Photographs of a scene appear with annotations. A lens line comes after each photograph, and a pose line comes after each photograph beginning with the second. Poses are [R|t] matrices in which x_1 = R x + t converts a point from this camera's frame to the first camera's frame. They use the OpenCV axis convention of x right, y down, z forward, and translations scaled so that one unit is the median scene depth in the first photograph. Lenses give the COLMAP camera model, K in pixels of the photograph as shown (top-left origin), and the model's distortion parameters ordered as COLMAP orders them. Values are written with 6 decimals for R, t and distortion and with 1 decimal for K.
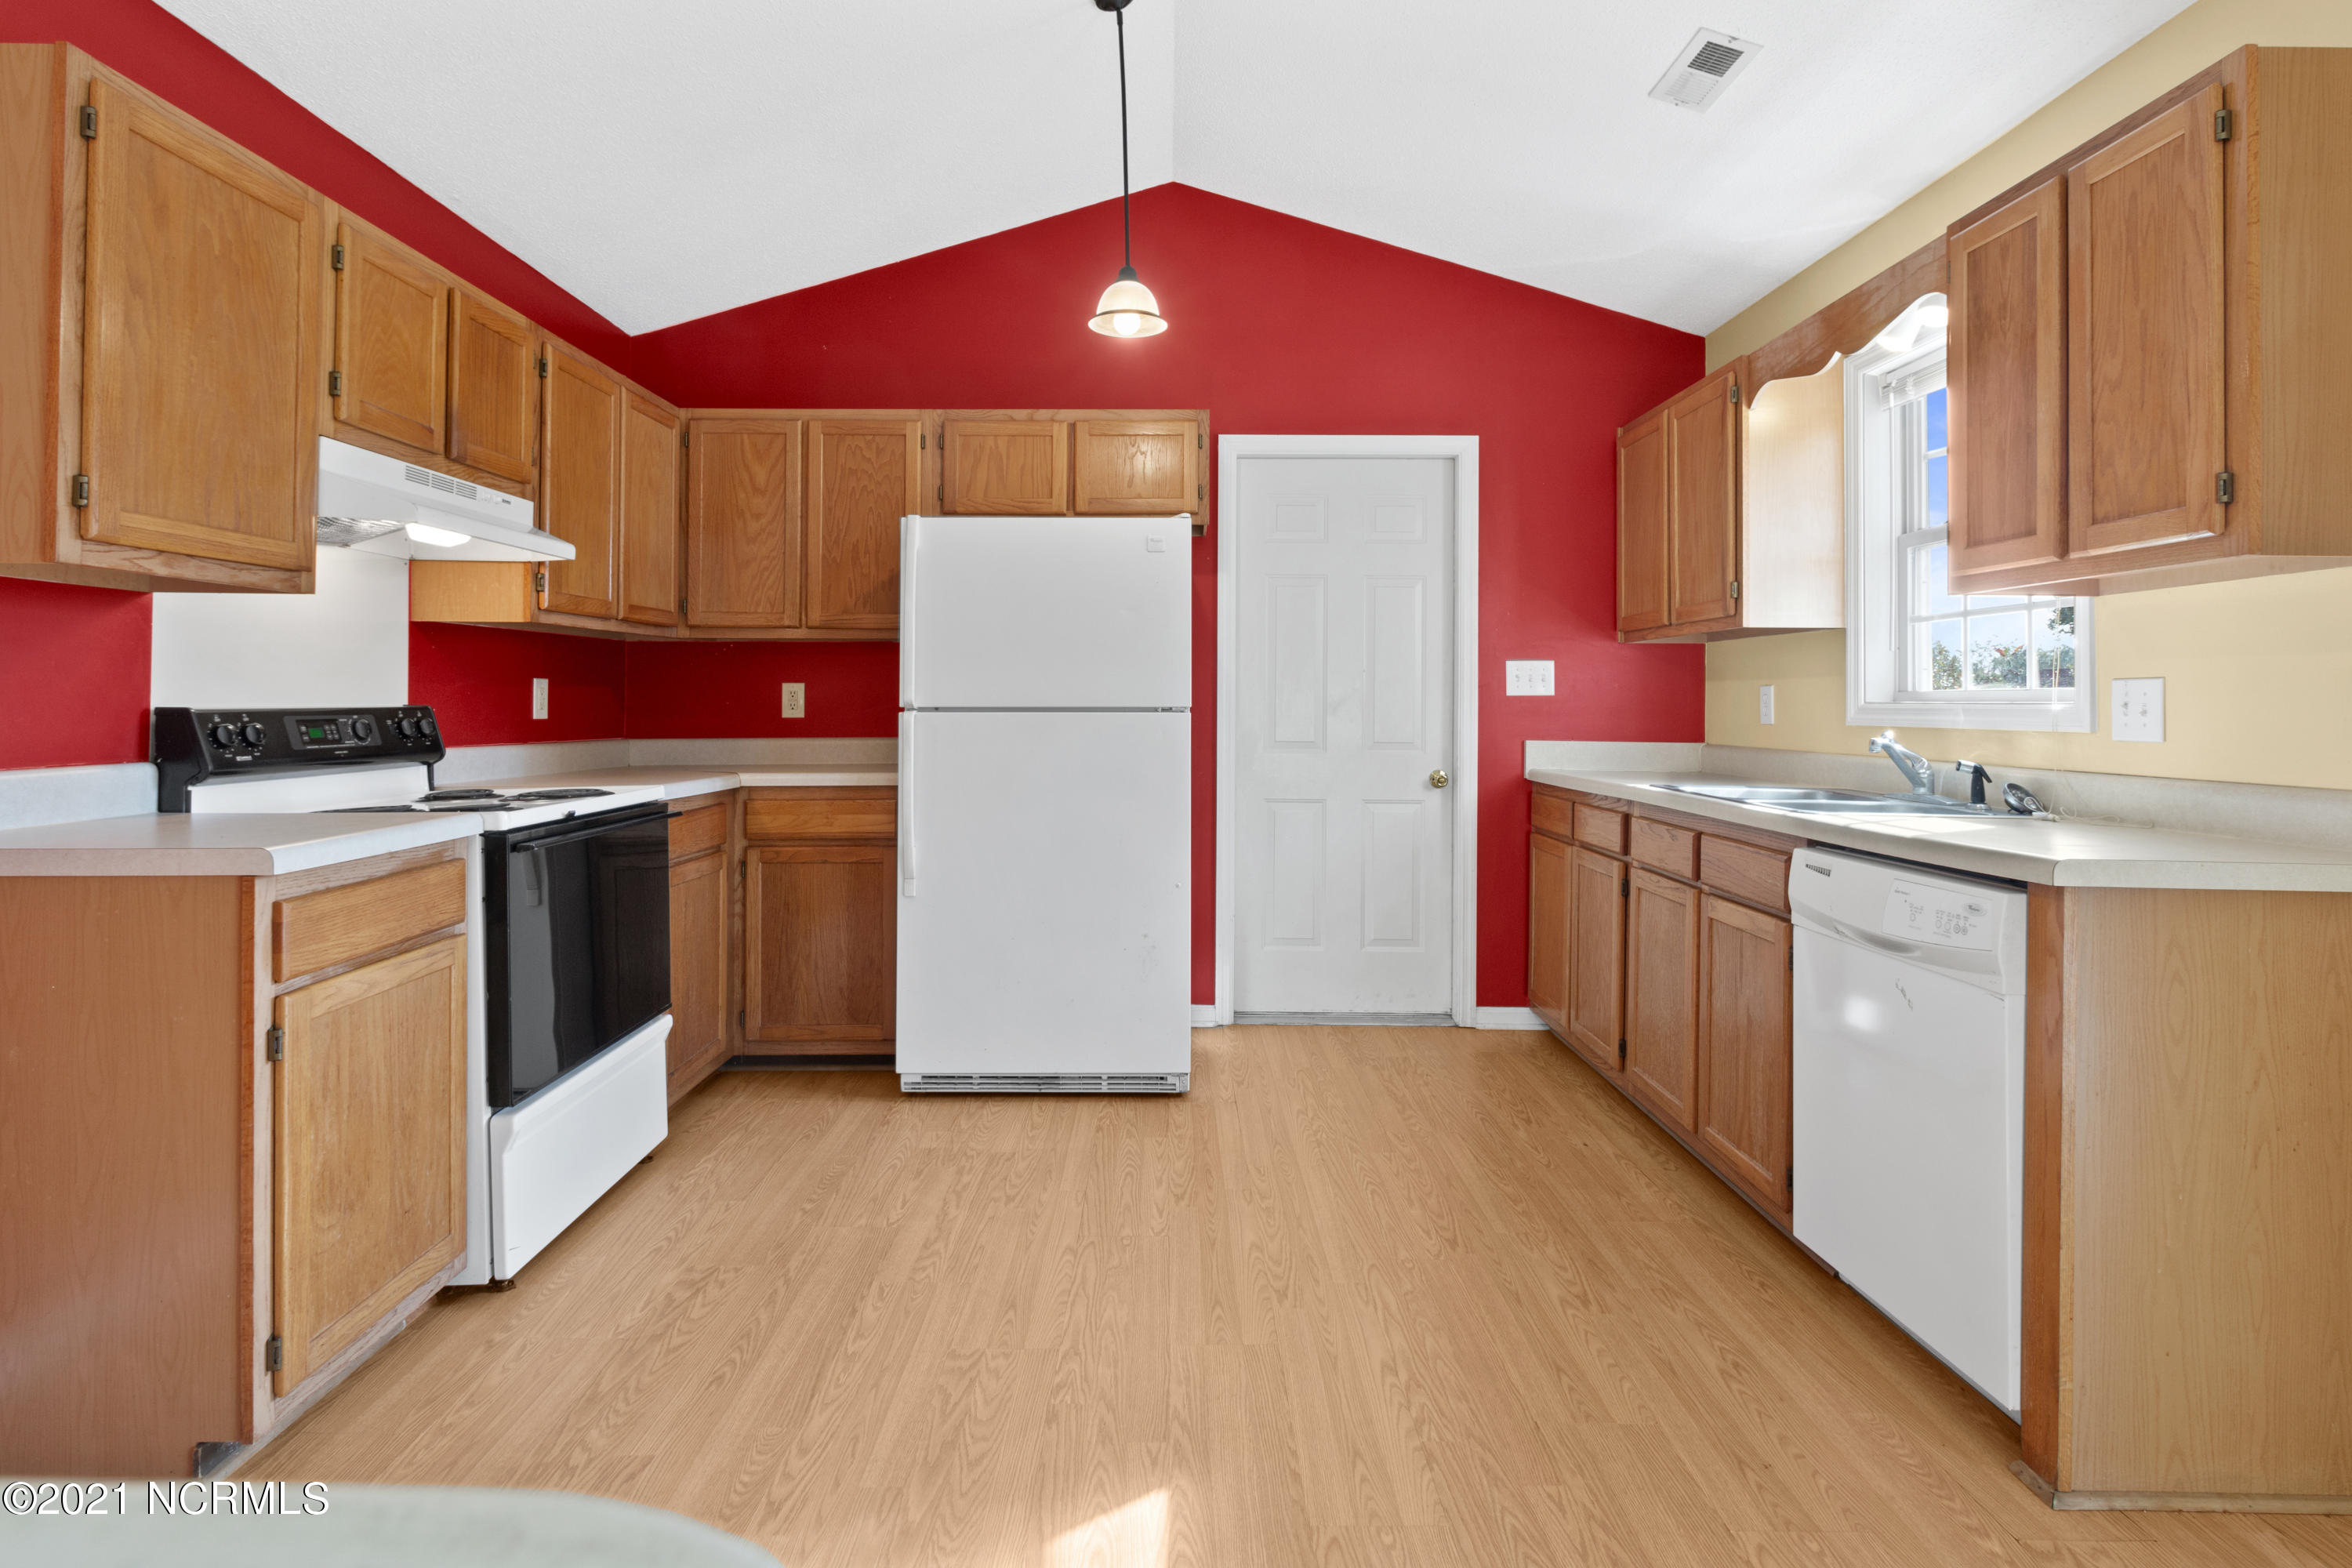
lens RADIAL K [[1205.4, 0, 1175.4], [0, 1205.4, 692.2], [0, 0, 1]] dist [-0.001006, -0.000386]
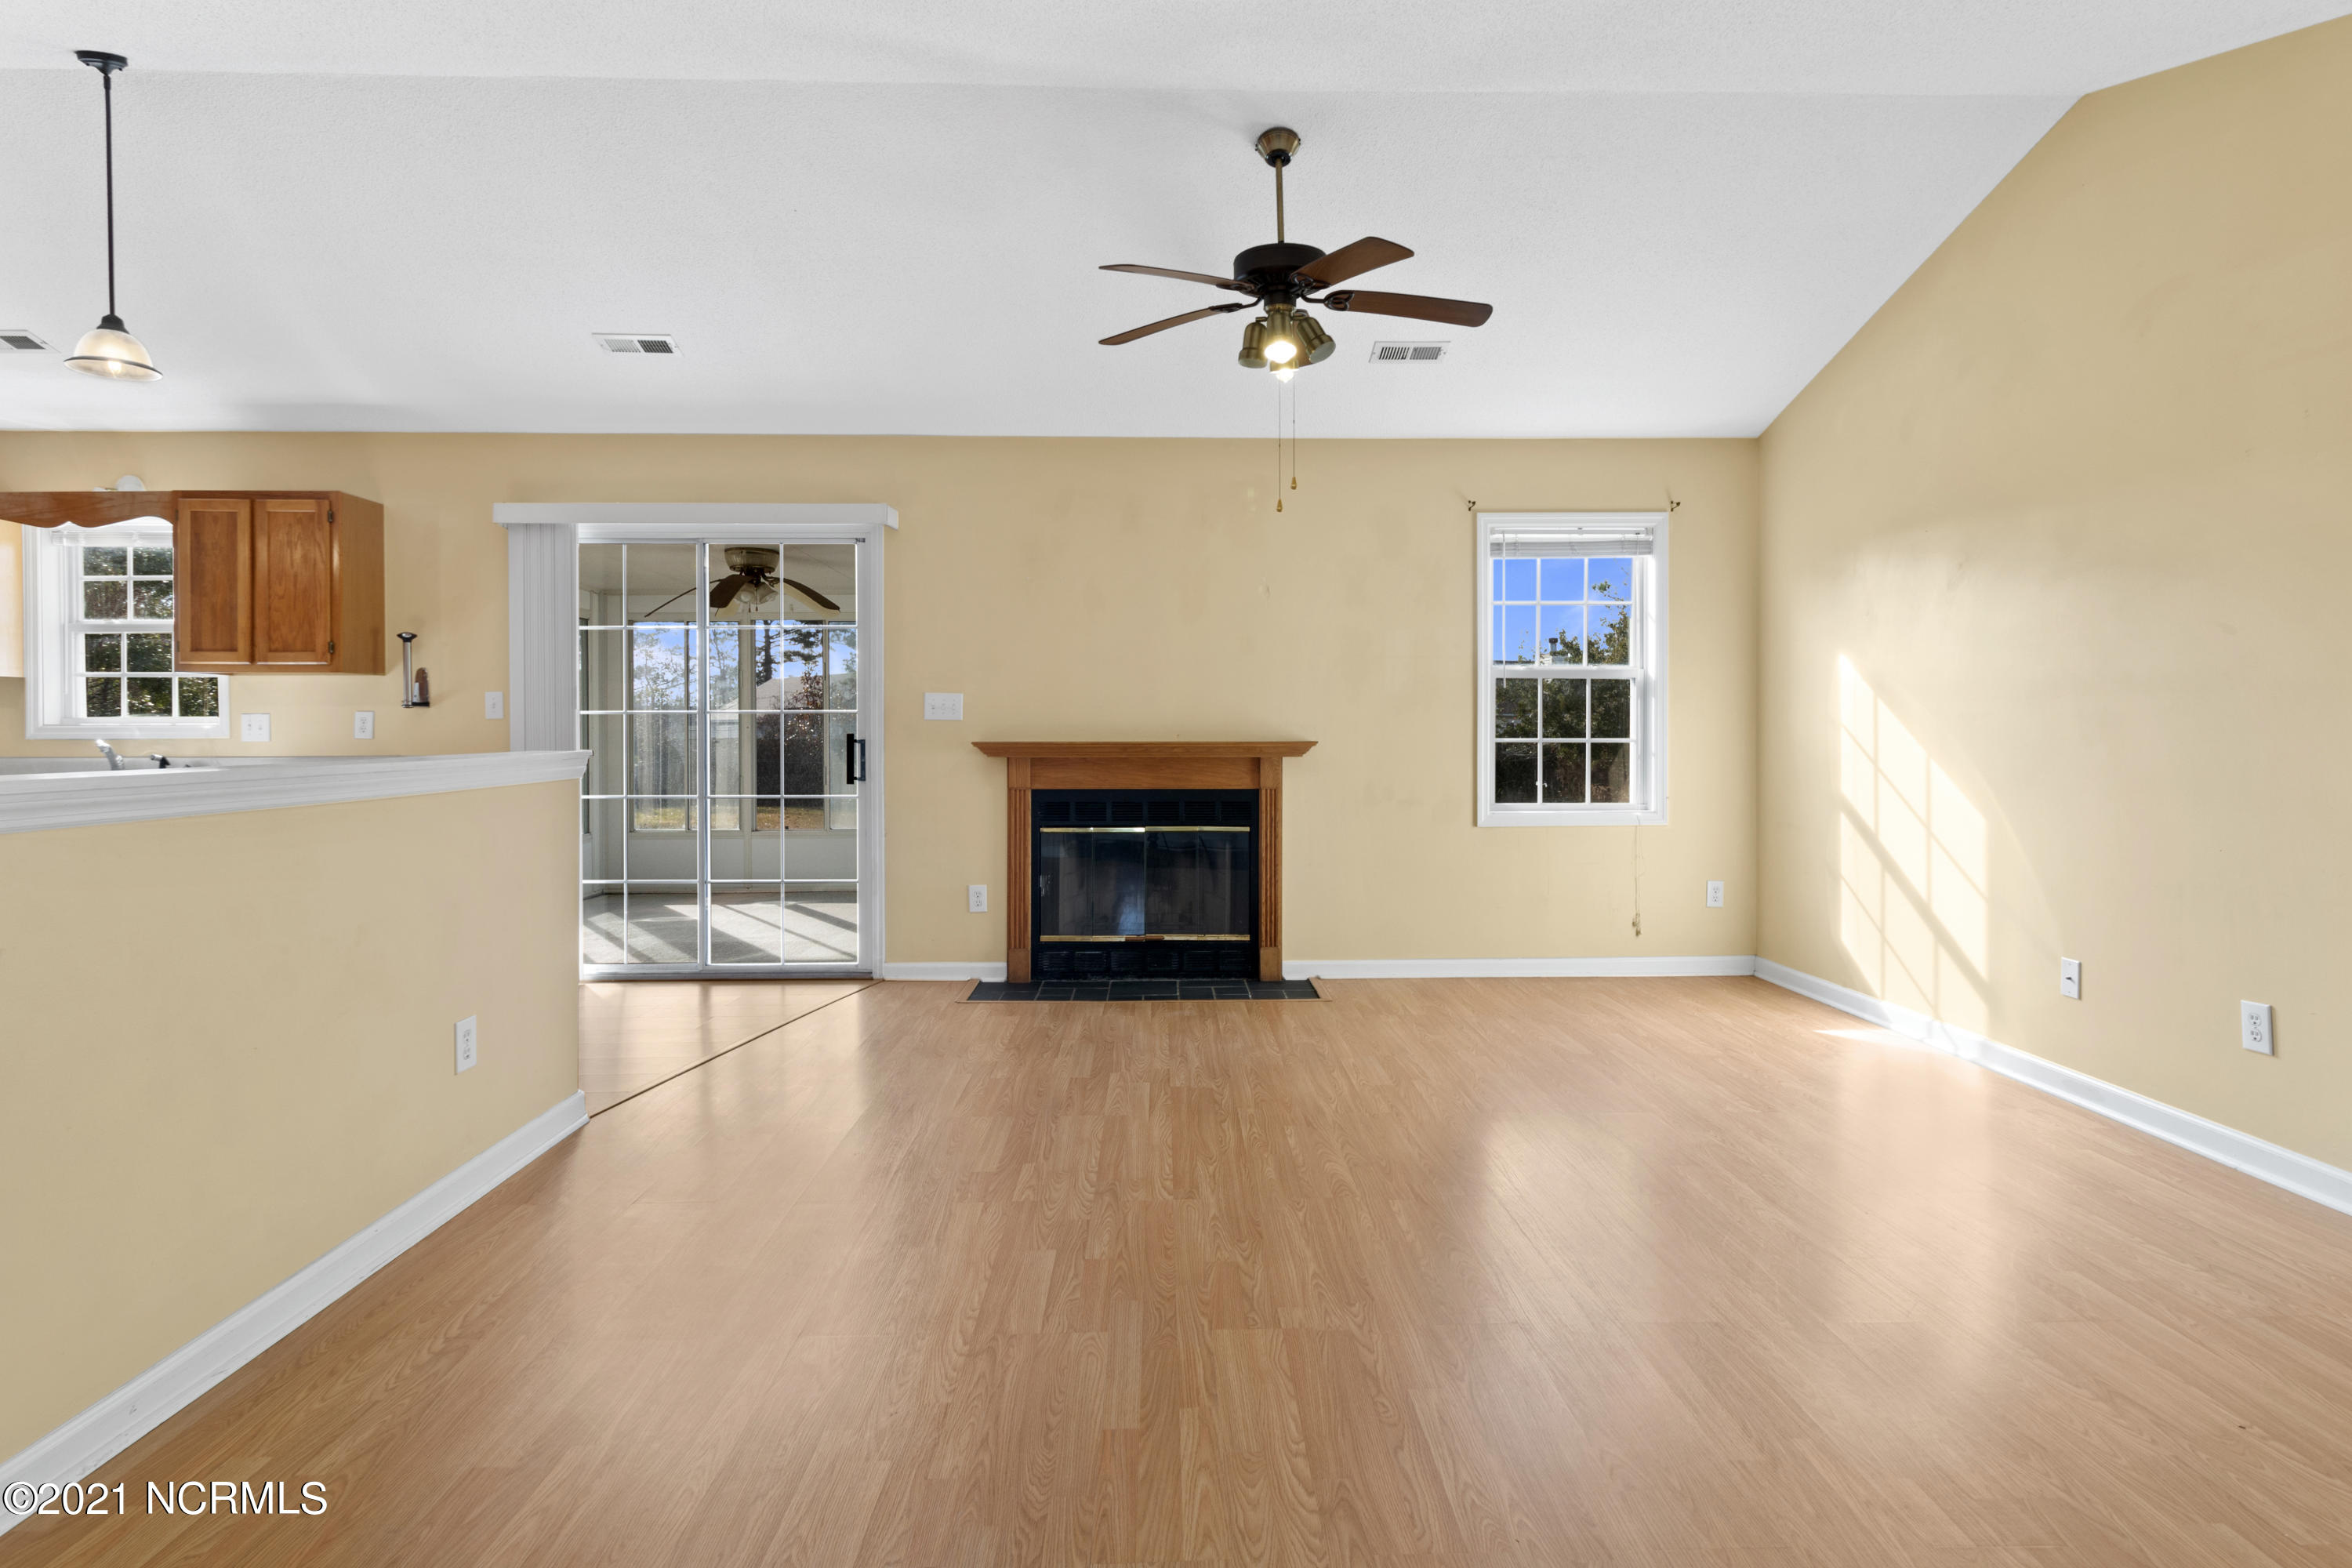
lens RADIAL K [[1178.5, 0, 1186.0], [0, 1178.5, 748.3], [0, 0, 1]] dist [-0.001692, -0.000079]
pose [[-0.018287, -0.020485, 0.999623, -1.240938], [-0.008727, 0.999755, 0.020328, -0.006369], [-0.999795, -0.008352, -0.018462, -0.606626]]
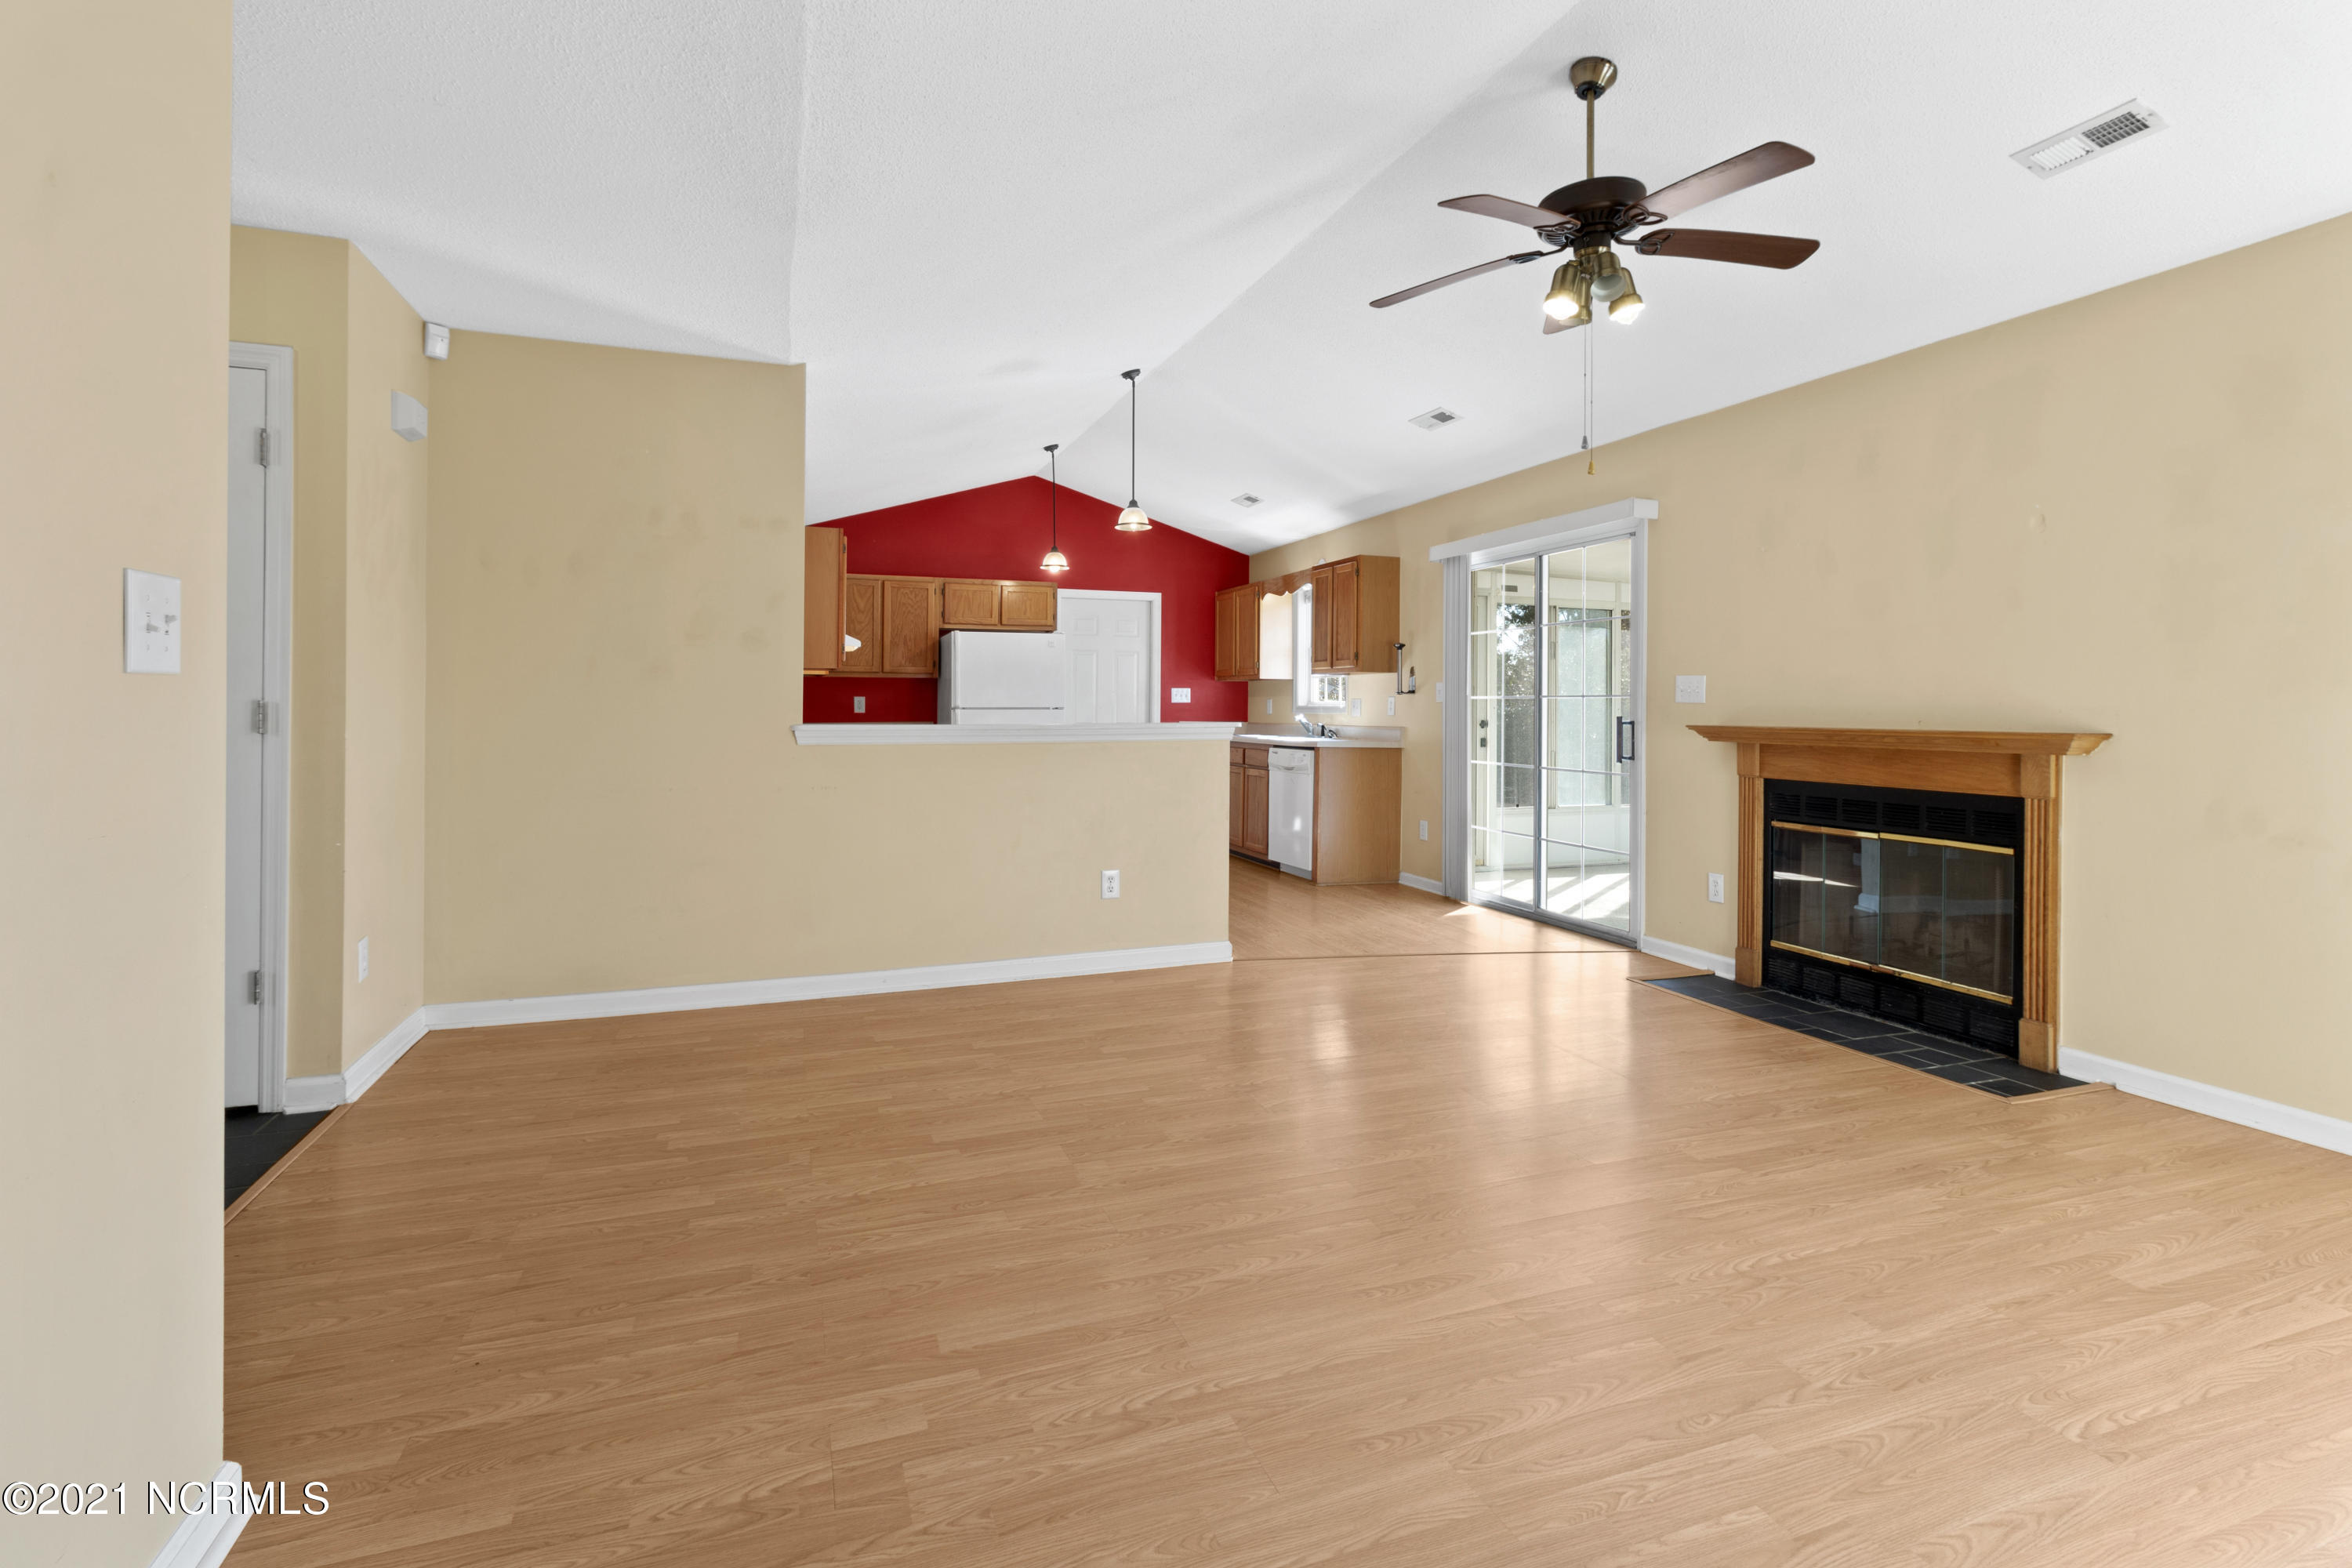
lens RADIAL K [[1110.1, 0, 1190.7], [0, 1110.1, 714.5], [0, 0, 1]] dist [-0.000046, 0.000244]
pose [[0.938870, -0.002957, 0.344259, -0.690370], [-0.003415, 0.999834, 0.017901, -0.020424], [-0.344254, -0.017982, 0.938704, -1.662923]]
